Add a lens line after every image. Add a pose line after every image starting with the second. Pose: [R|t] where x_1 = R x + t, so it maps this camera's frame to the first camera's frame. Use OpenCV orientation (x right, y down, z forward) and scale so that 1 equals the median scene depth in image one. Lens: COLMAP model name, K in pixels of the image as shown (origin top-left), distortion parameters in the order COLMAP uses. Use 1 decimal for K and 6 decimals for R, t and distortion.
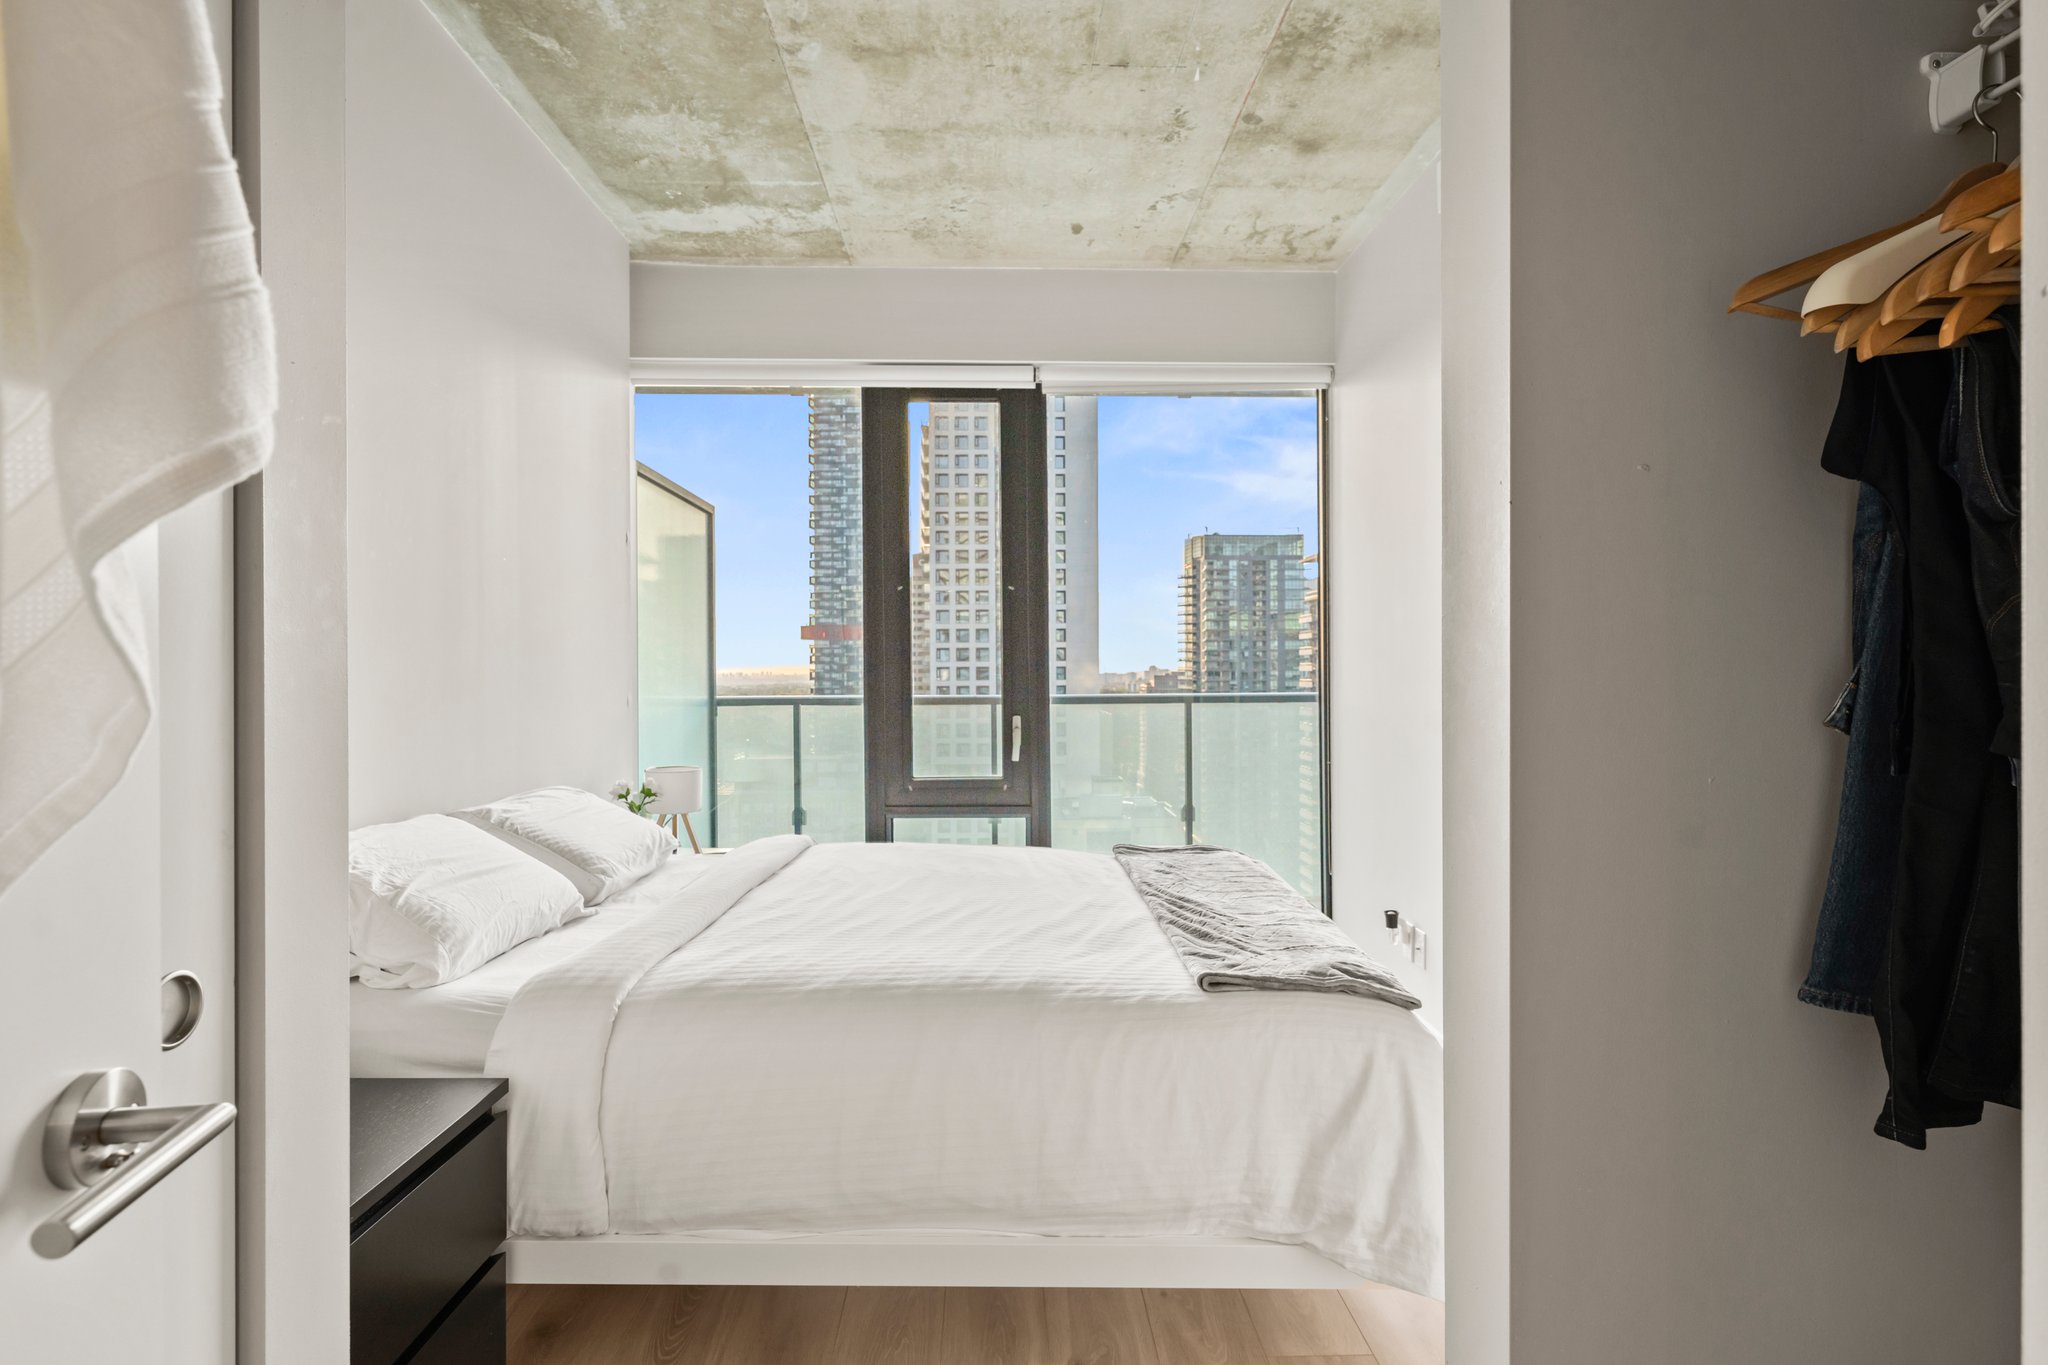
lens RADIAL K [[1037.1, 0, 1027.6], [0, 1037.1, 671.3], [0, 0, 1]] dist [0.015349, 0.000249]
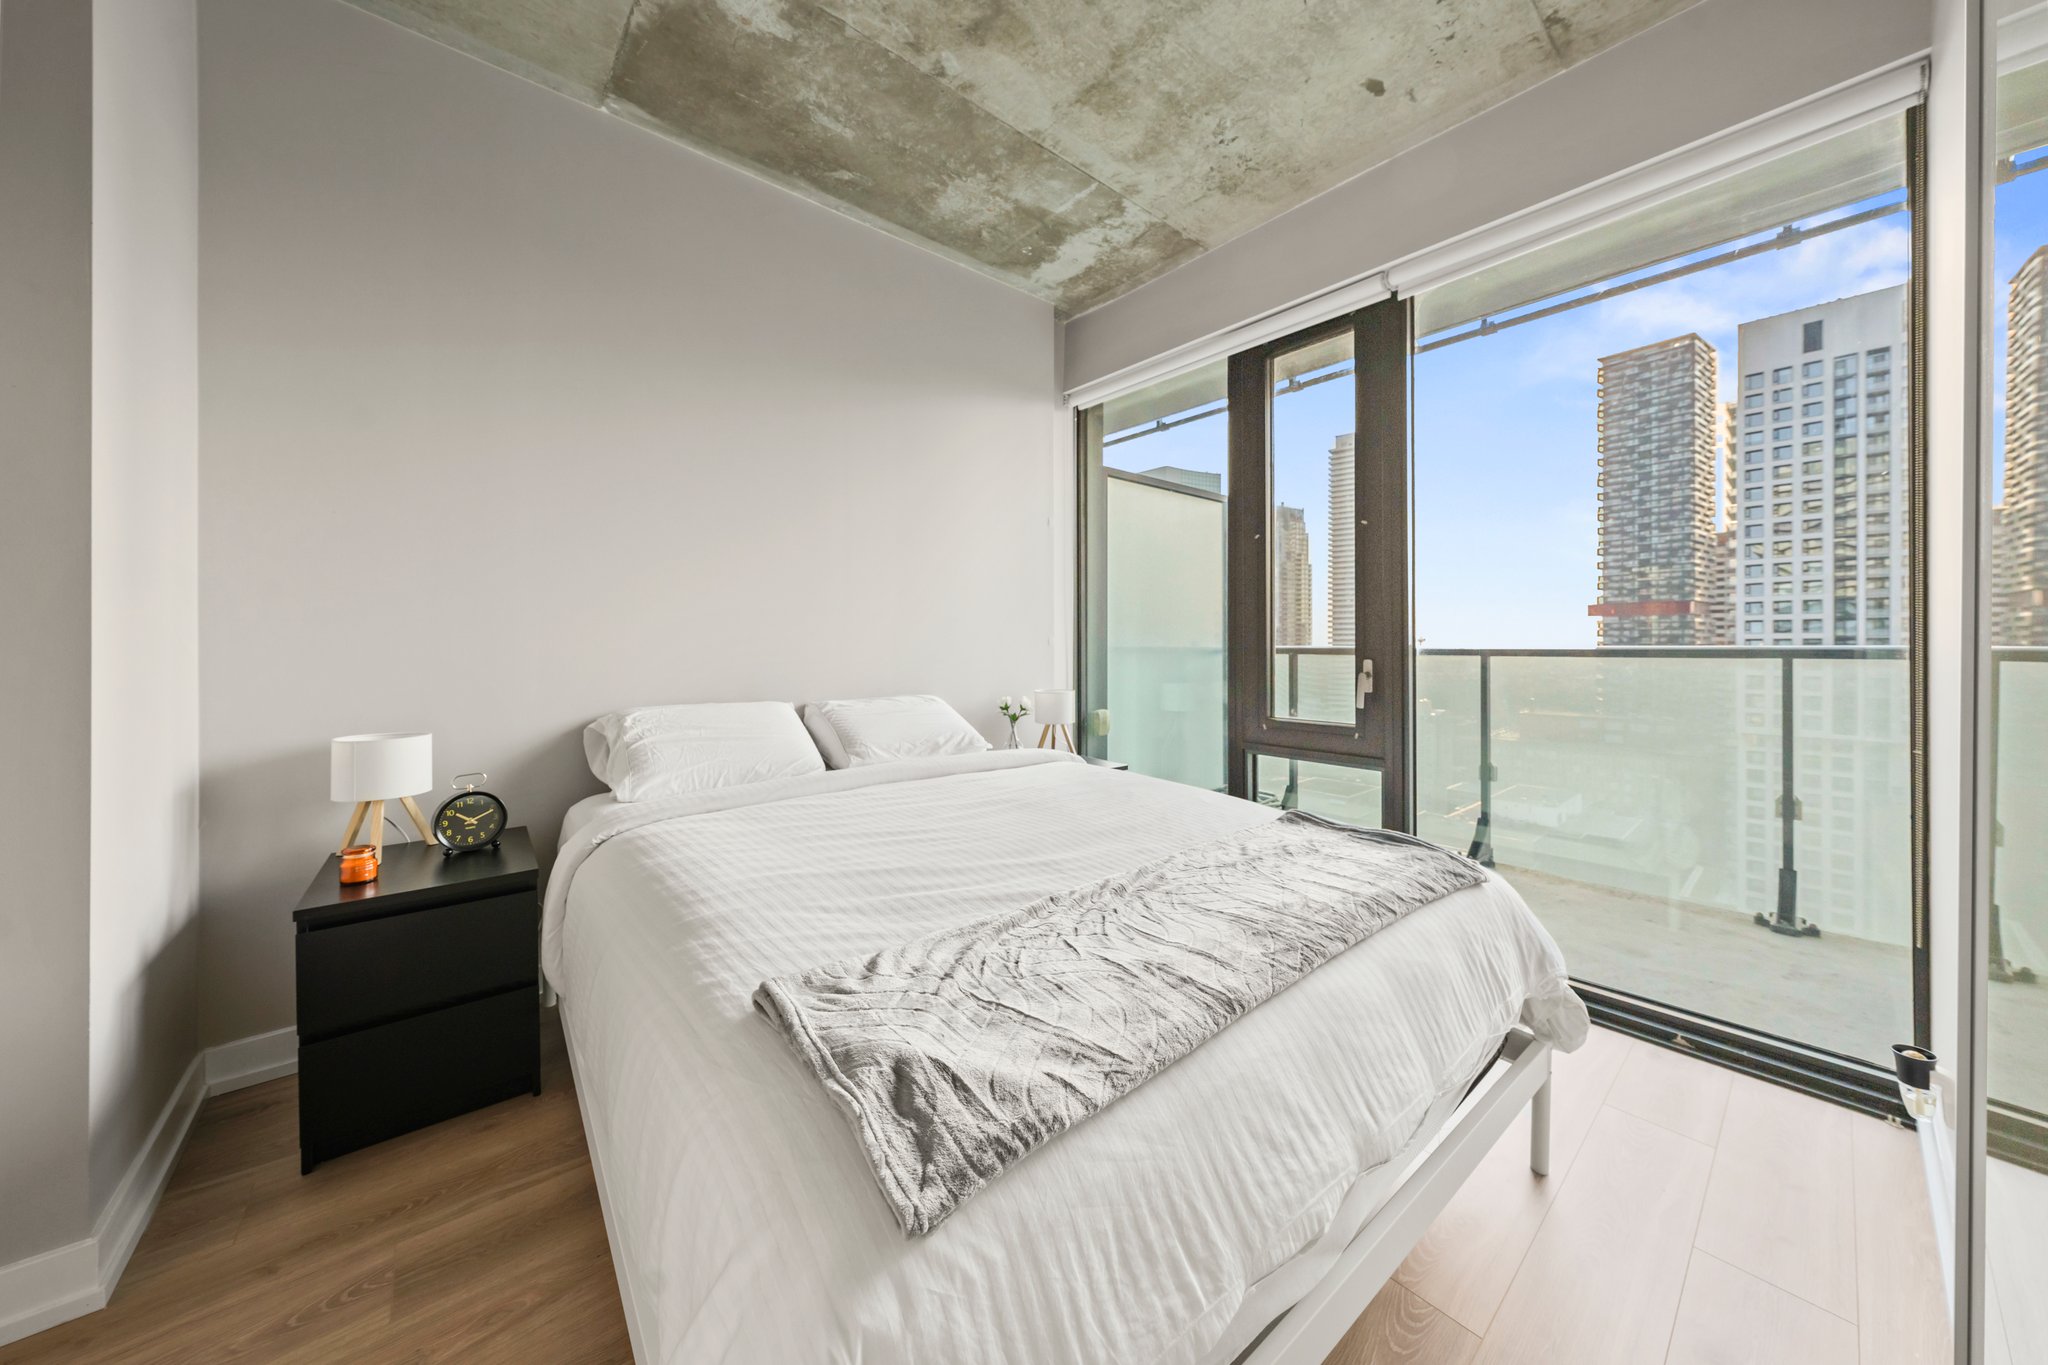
lens RADIAL K [[696.3, 0, 1028.0], [0, 696.3, 645.1], [0, 0, 1]] dist [-0.000761, -0.000008]
pose [[0.623884, 0.003449, -0.781509, 0.400252], [-0.001466, 0.999994, 0.003244, 0.039647], [0.781516, -0.000878, 0.623885, 0.528233]]
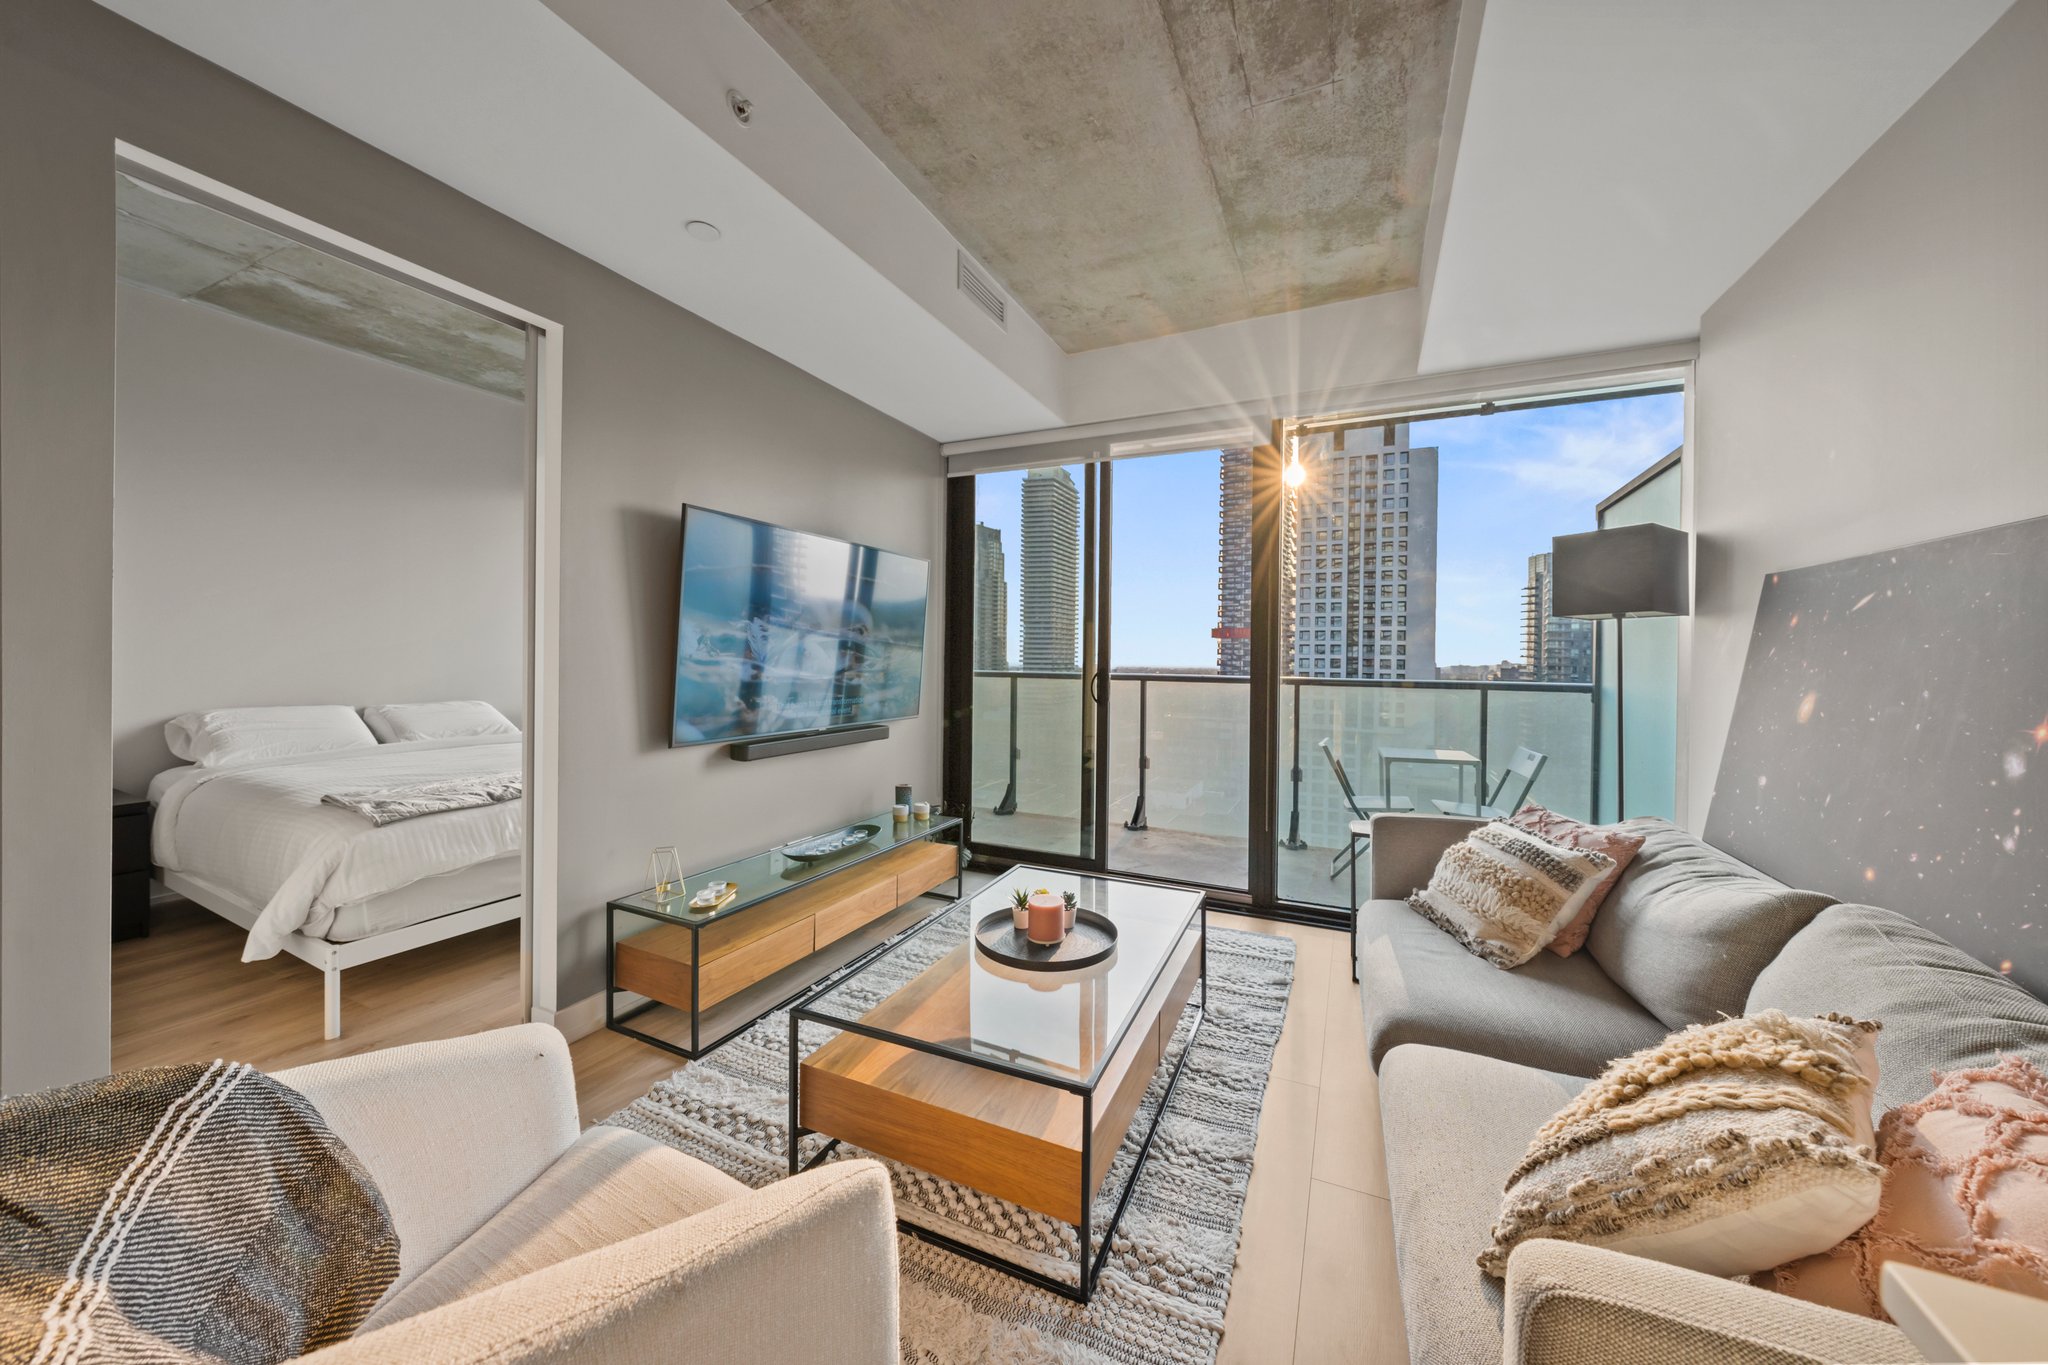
lens RADIAL K [[701.1, 0, 1036.2], [0, 701.1, 663.1], [0, 0, 1]] dist [-0.001157, -0.000070]
pose [[0.890926, 0.020745, -0.453675, 1.234240], [-0.018405, 0.999785, 0.009574, 0.000677], [0.453776, -0.000180, 0.891116, 0.265619]]
